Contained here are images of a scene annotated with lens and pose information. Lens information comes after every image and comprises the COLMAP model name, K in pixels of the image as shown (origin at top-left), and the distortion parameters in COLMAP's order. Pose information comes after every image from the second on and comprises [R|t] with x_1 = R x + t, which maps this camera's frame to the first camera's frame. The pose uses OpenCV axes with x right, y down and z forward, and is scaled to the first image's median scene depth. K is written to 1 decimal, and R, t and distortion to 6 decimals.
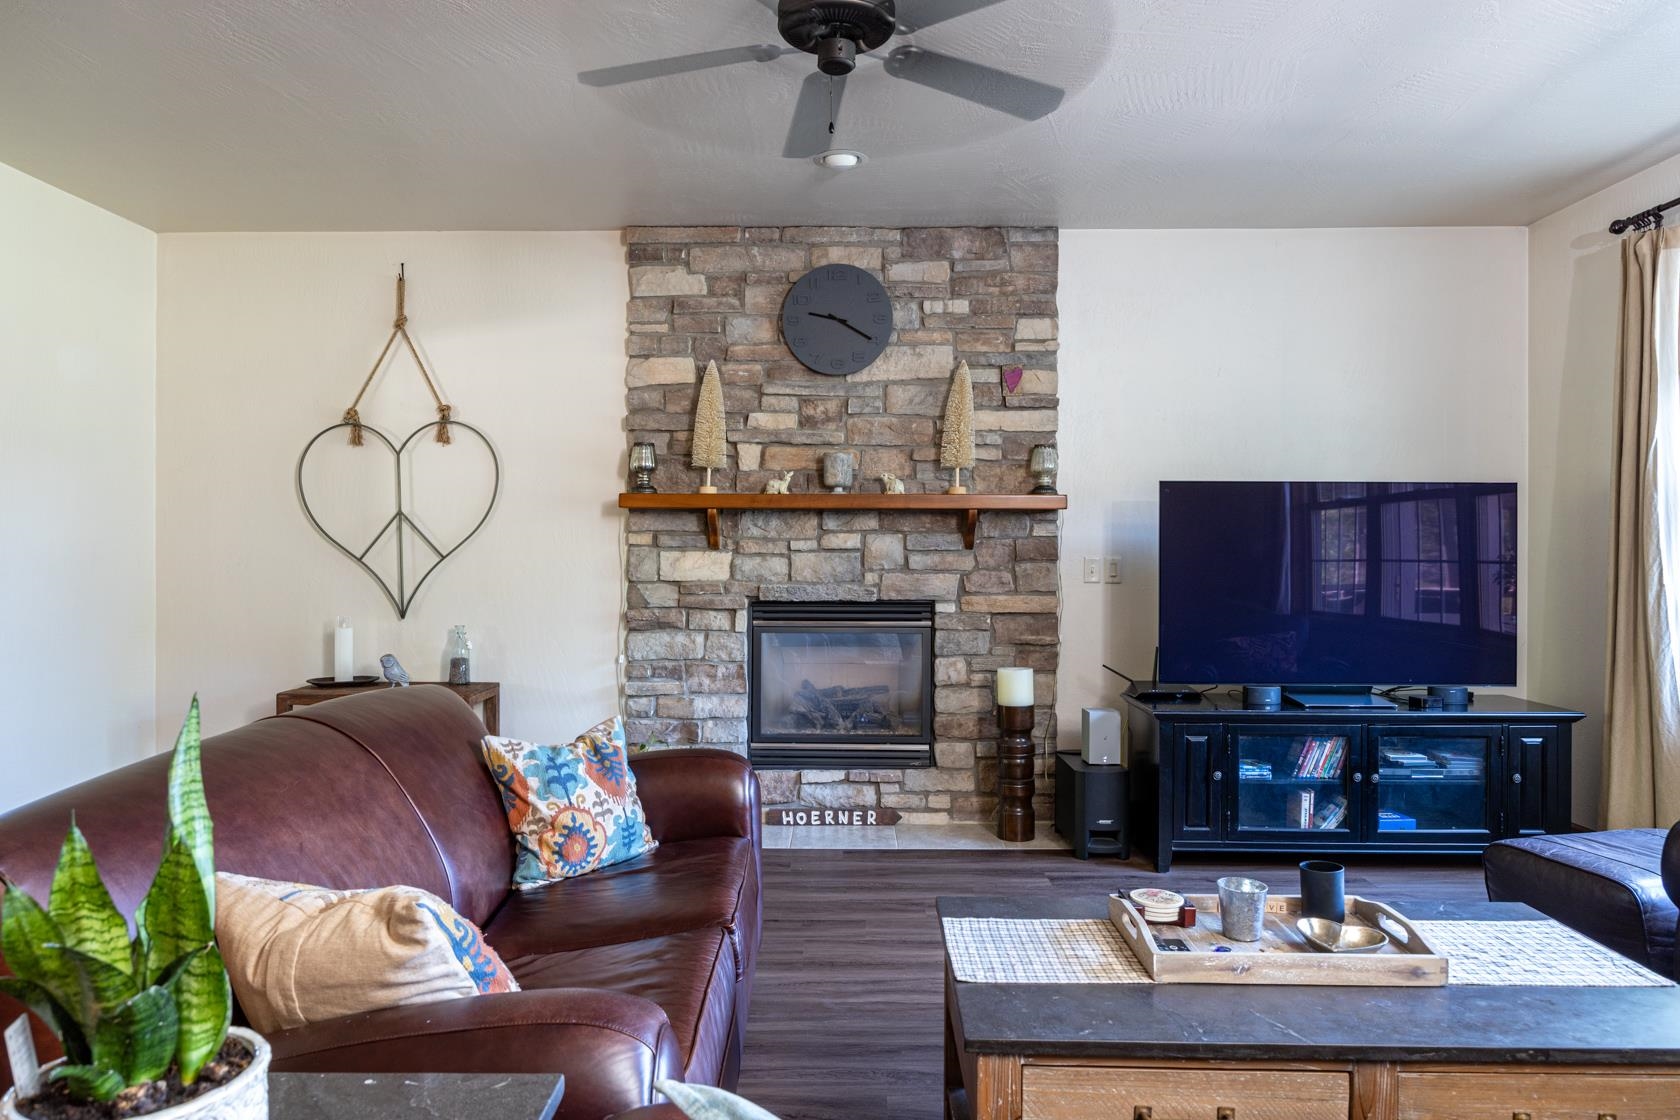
lens RADIAL K [[1059.5, 0, 838.8], [0, 1059.5, 553.0], [0, 0, 1]] dist [-0.005642, 0.001977]
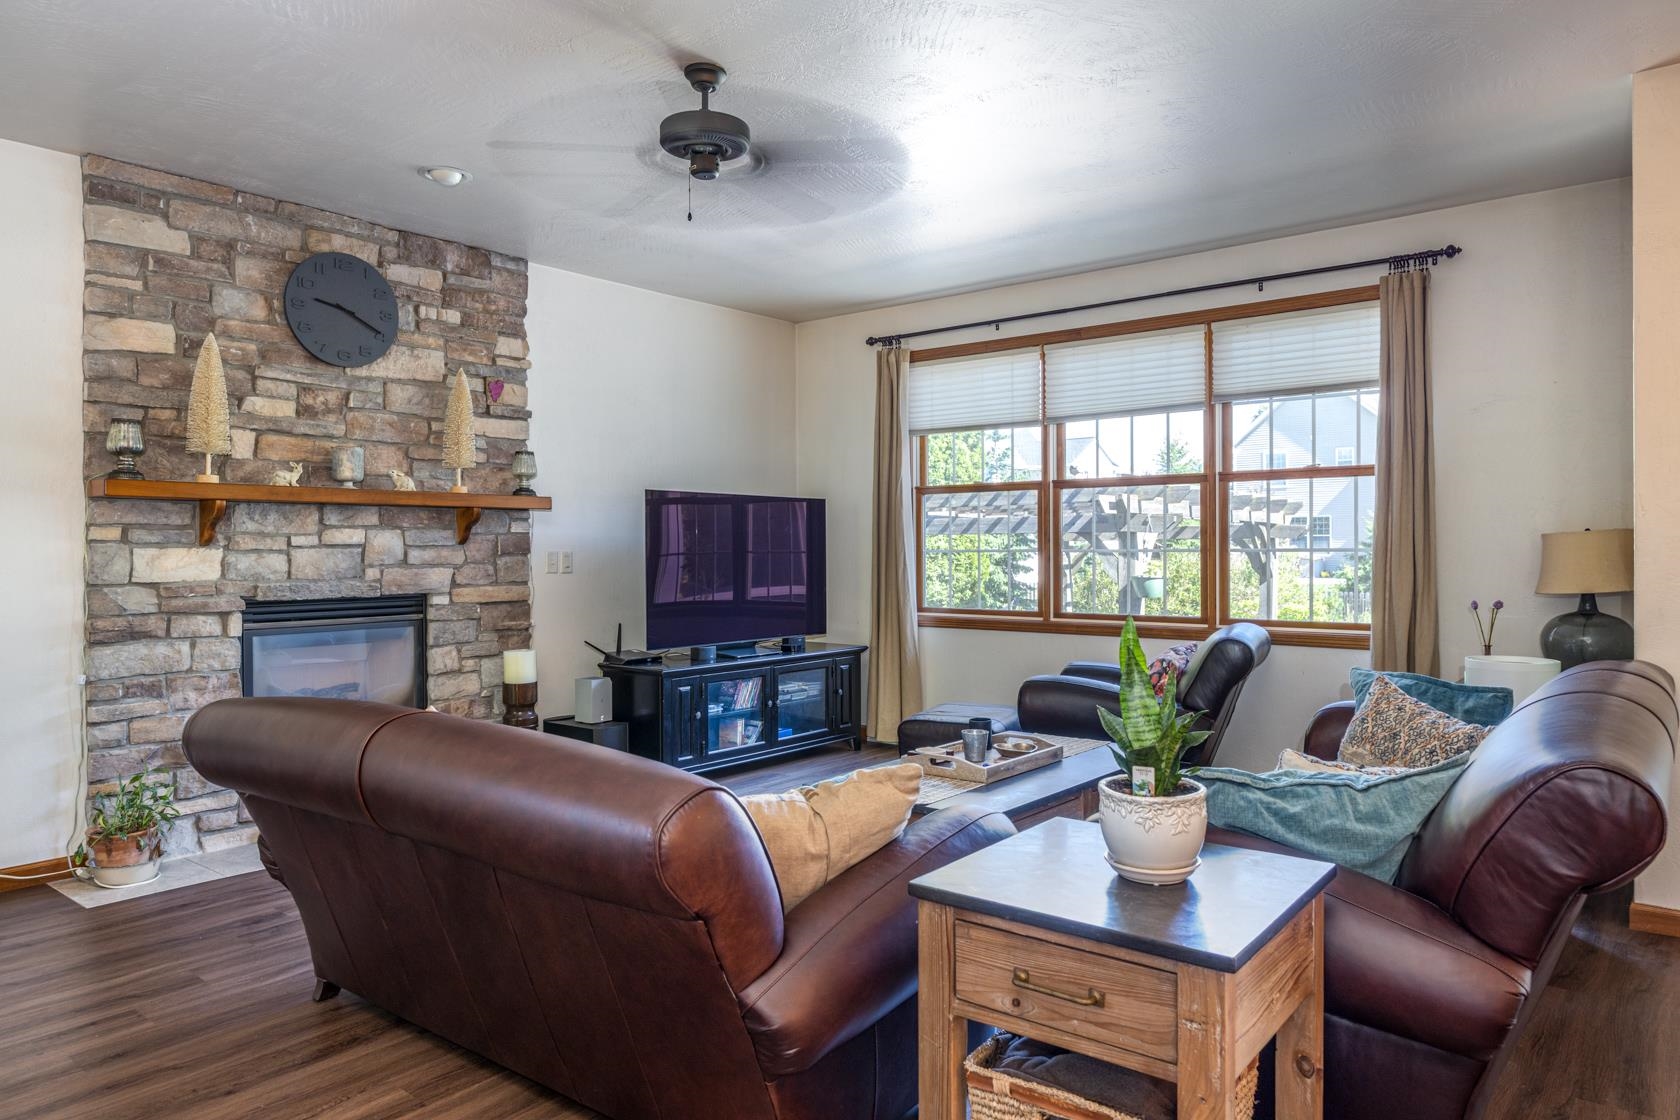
lens RADIAL K [[1059.5, 0, 843.8], [0, 1059.5, 550.4], [0, 0, 1]] dist [-0.005642, 0.001977]
pose [[0.624217, -0.007949, 0.781210, -0.473543], [0.005920, 0.999968, 0.005444, -0.001093], [-0.781228, 0.001226, 0.624244, 0.028772]]
